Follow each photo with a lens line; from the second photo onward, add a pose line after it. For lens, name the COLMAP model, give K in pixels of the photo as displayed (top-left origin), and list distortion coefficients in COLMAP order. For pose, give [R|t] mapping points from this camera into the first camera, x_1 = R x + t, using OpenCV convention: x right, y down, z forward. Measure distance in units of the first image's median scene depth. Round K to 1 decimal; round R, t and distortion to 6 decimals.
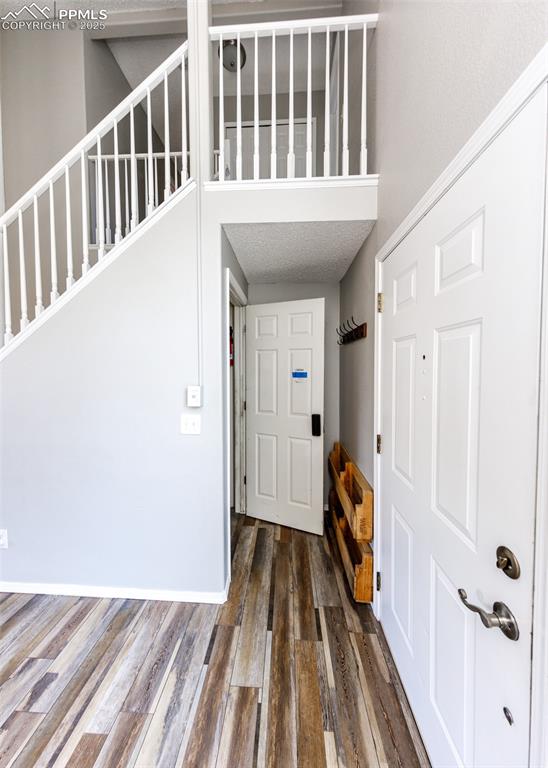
lens RADIAL K [[267.5, 0, 272.9], [0, 267.5, 381.7], [0, 0, 1]] dist [0.000082, -0.000029]
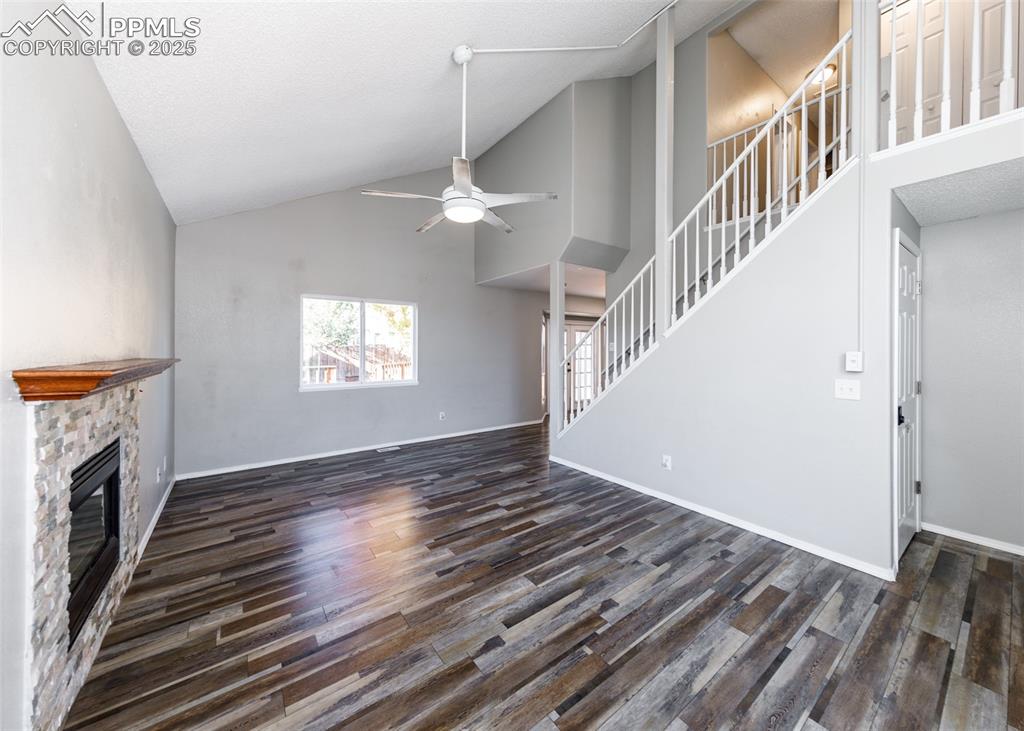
lens RADIAL K [[374.9, 0, 510.1], [0, 374.9, 361.3], [0, 0, 1]] dist [-0.002746, -0.001532]
pose [[0.632836, -0.001317, -0.774284, -0.017153], [-0.024636, 0.999458, -0.021836, 0.123989], [0.773894, 0.032894, 0.632461, -0.989246]]
